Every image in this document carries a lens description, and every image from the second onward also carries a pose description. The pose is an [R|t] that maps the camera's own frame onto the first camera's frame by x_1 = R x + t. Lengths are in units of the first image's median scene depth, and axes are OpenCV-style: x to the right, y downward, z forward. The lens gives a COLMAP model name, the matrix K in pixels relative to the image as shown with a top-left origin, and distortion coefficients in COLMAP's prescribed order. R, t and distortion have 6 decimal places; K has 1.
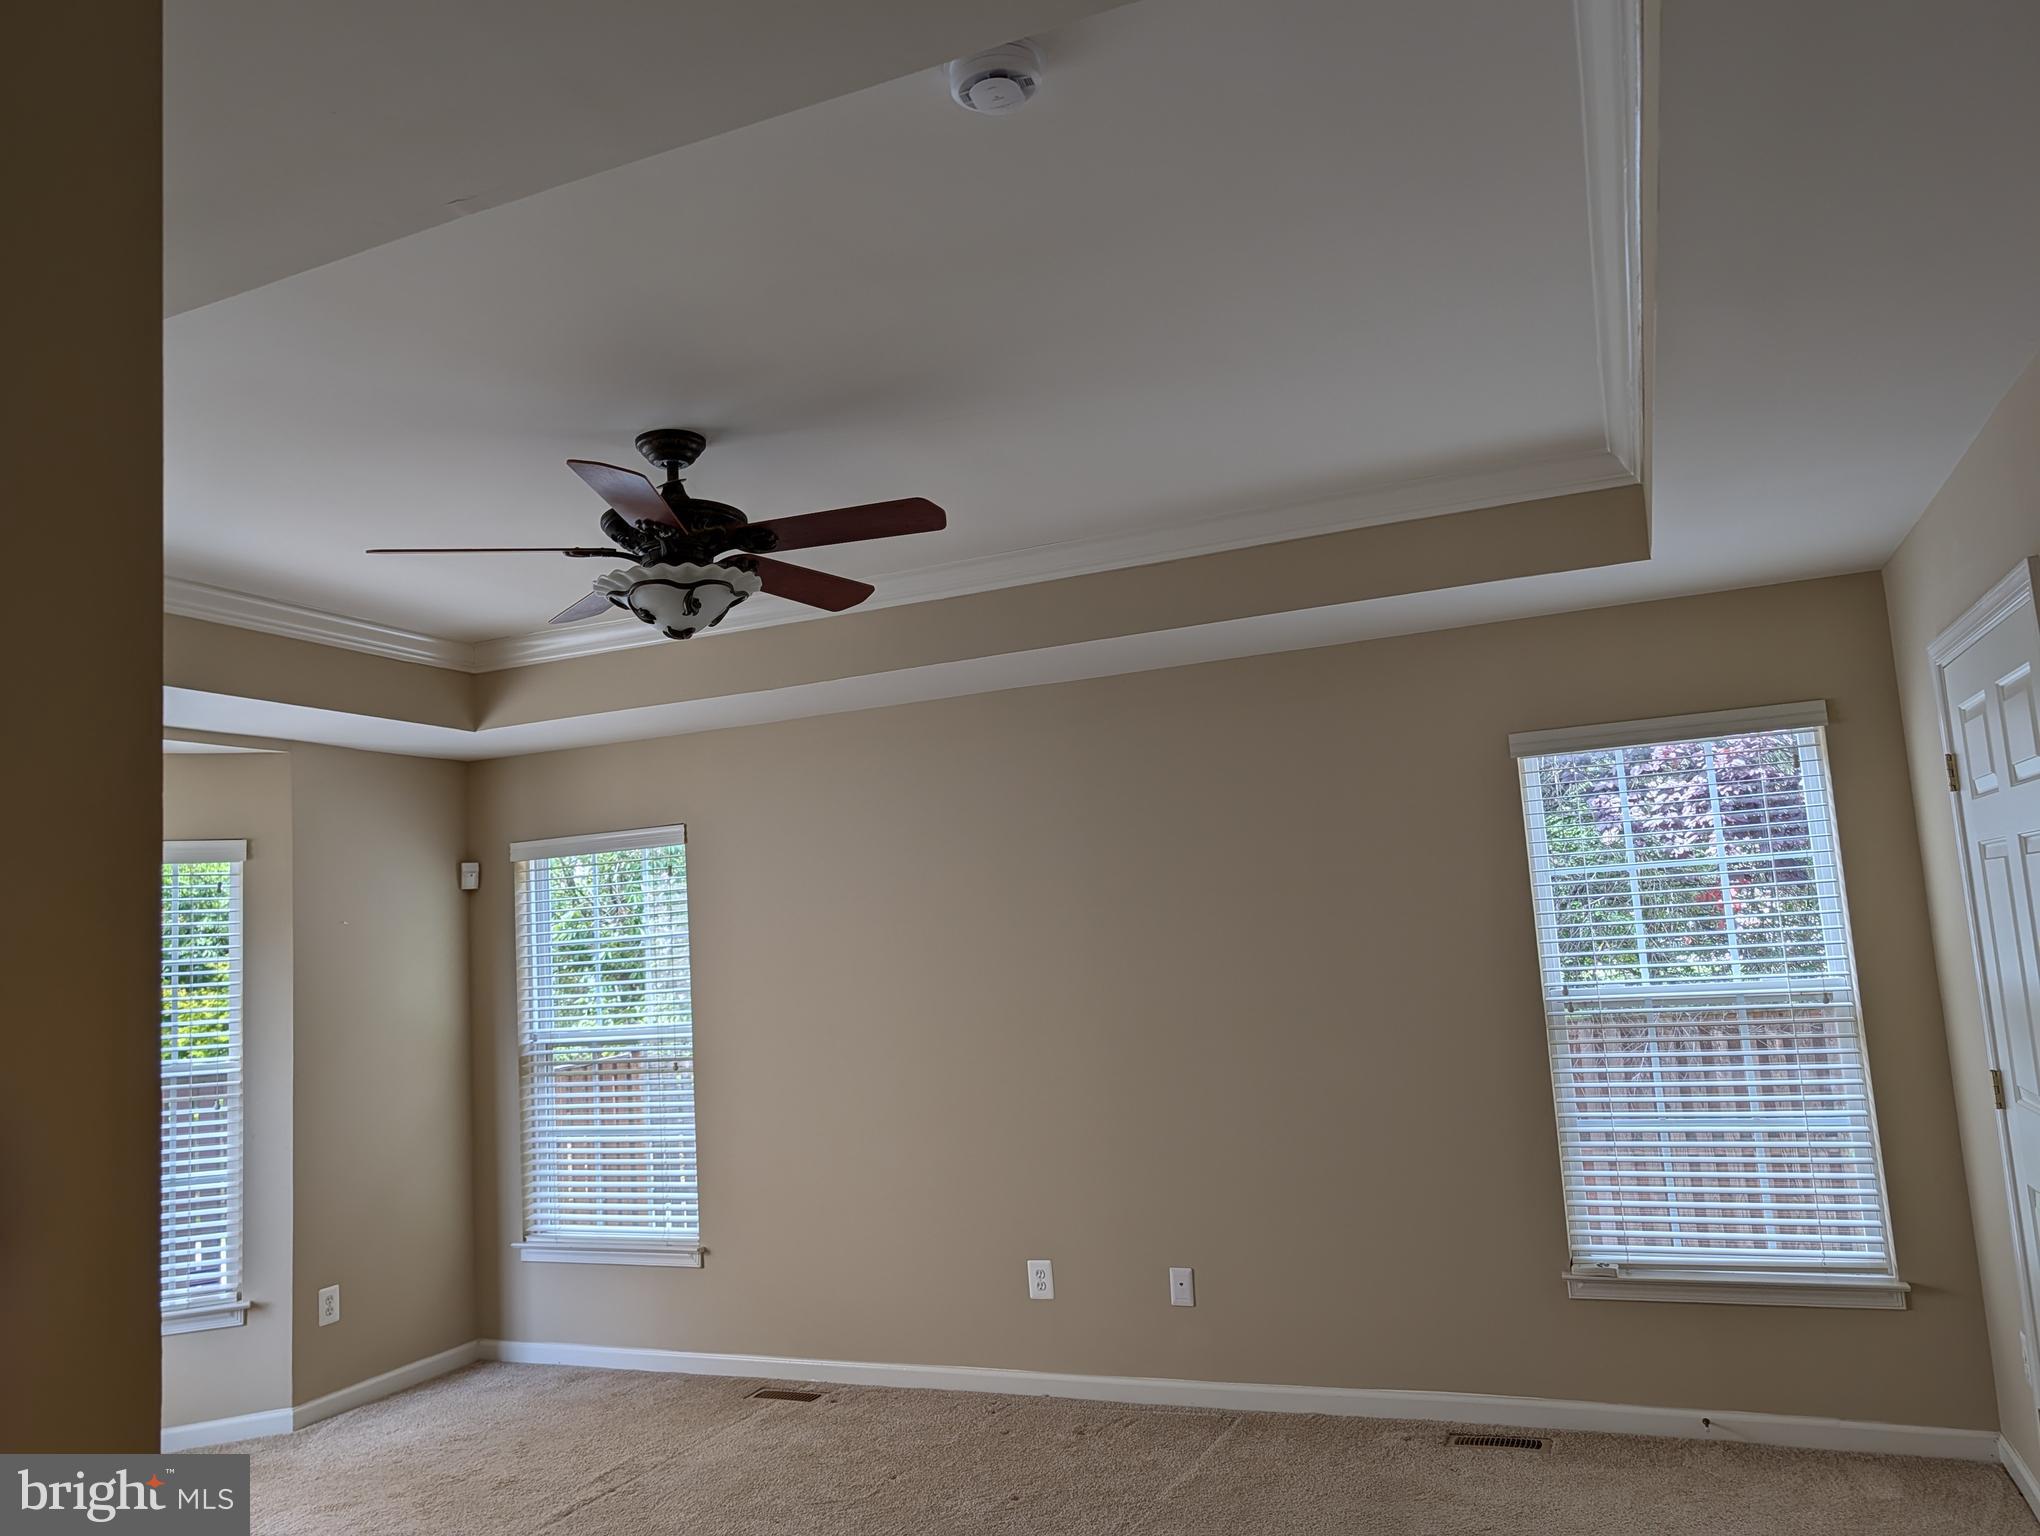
lens RADIAL K [[1514.4, 0, 1020.0], [0, 1514.4, 768.0], [0, 0, 1]] dist [0.049514, -0.013600]
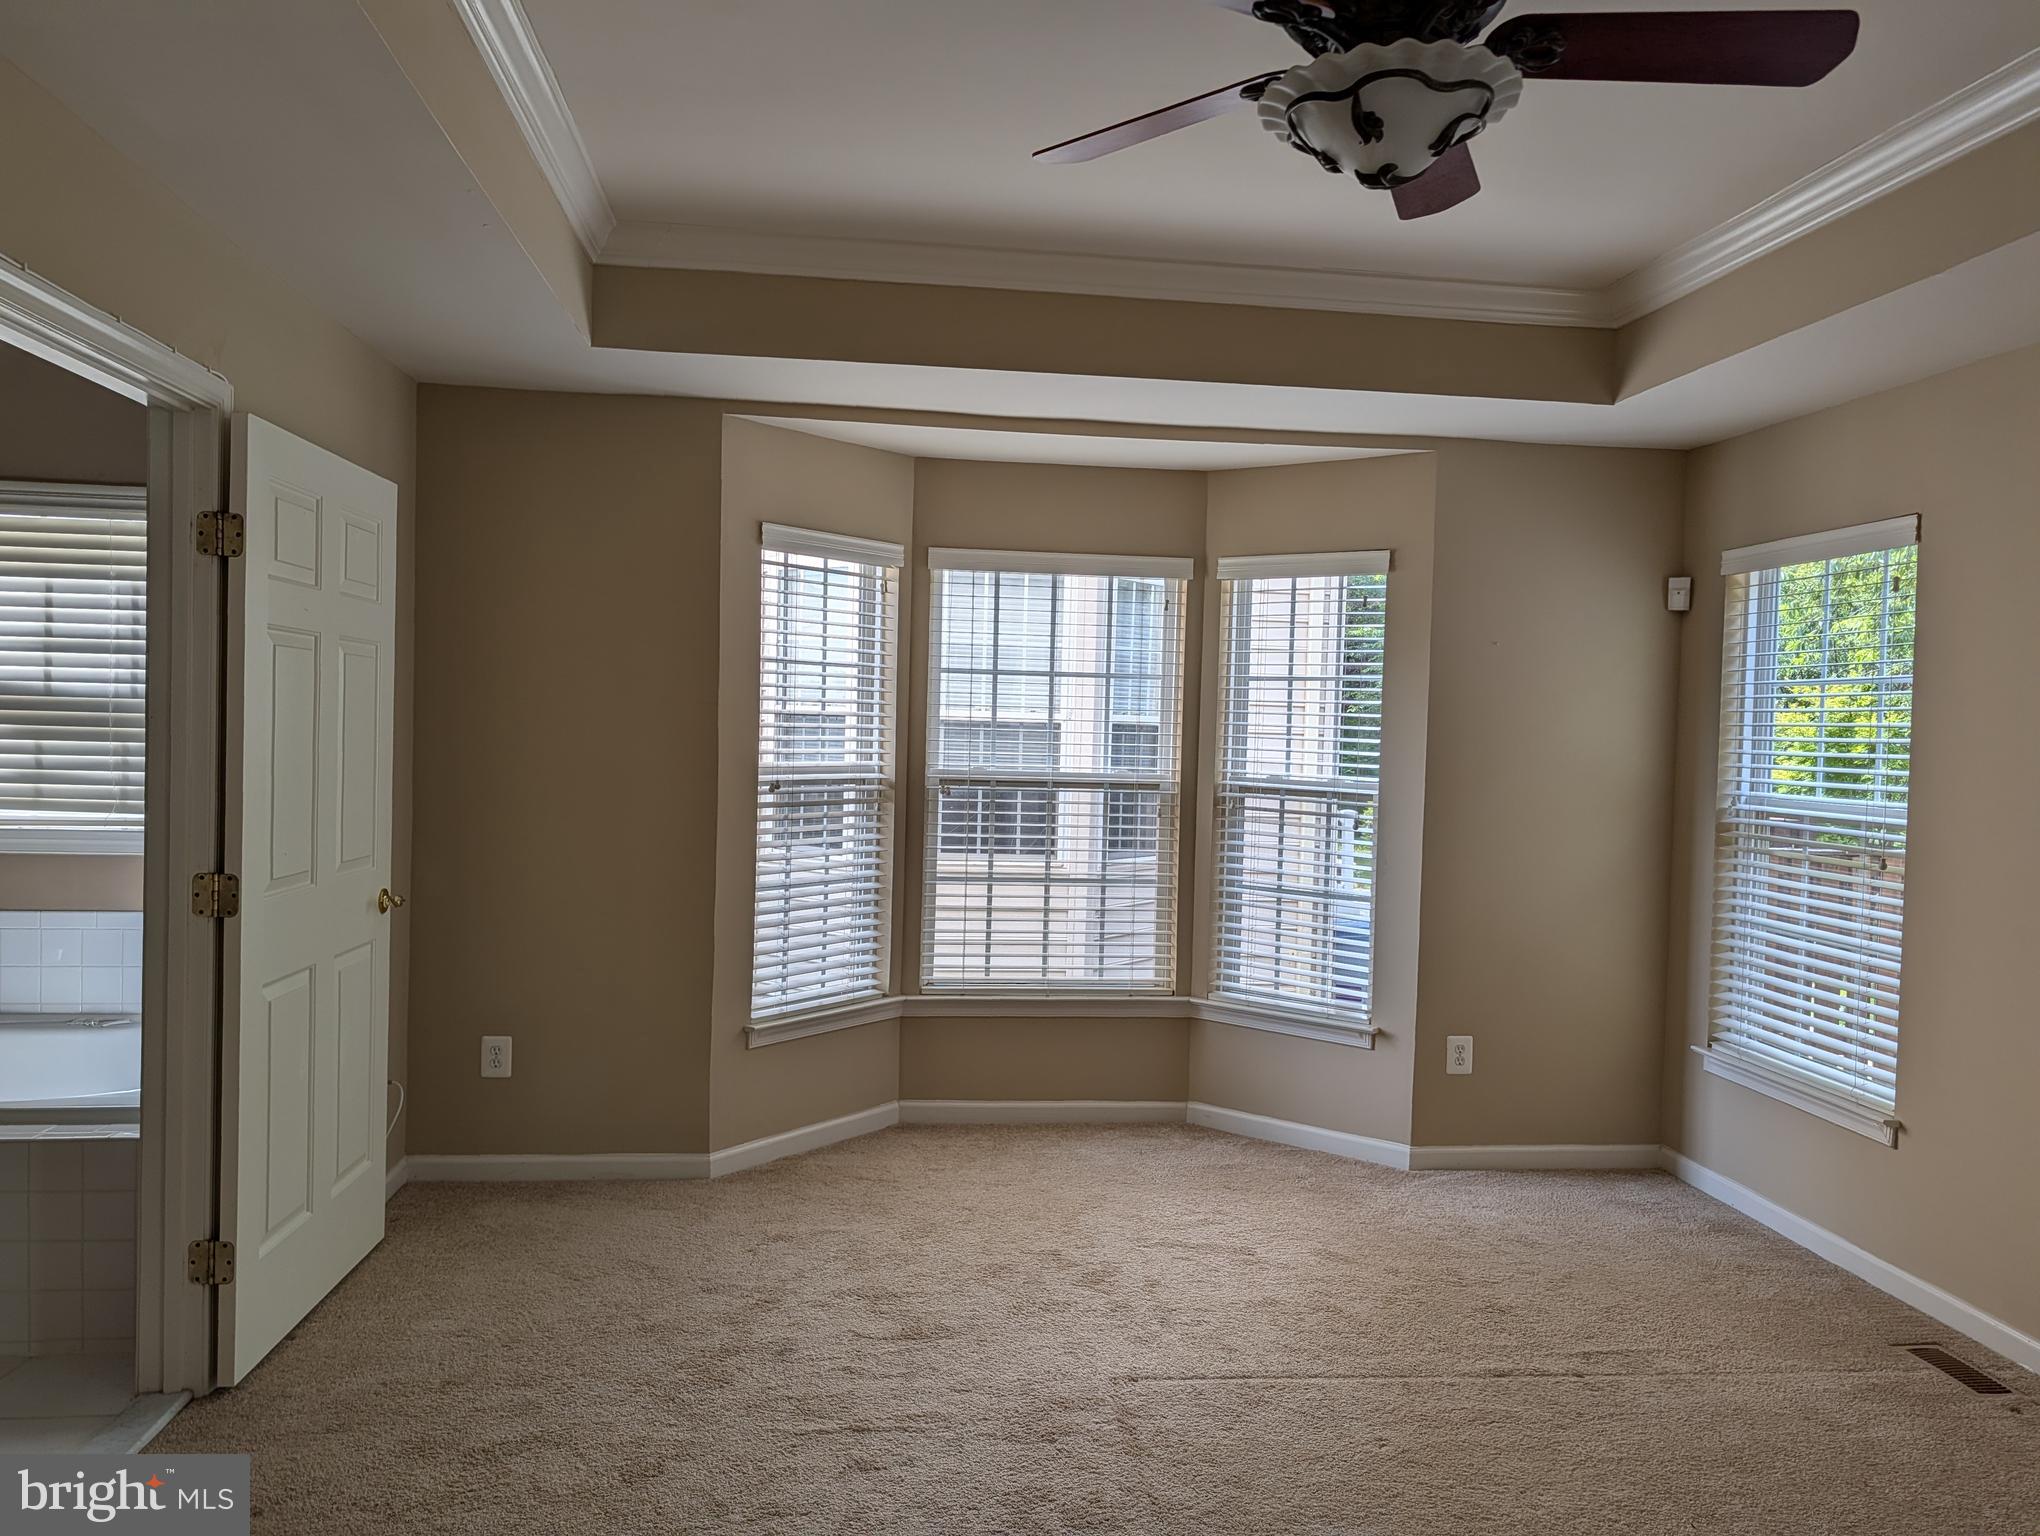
lens RADIAL K [[1514.4, 0, 1020.0], [0, 1514.4, 768.0], [0, 0, 1]] dist [0.049514, -0.013600]
pose [[0.520424, 0.097670, -0.848304, 0.170424], [0.041665, 0.989349, 0.139470, 0.039277], [0.852891, -0.107928, 0.510811, 0.318569]]
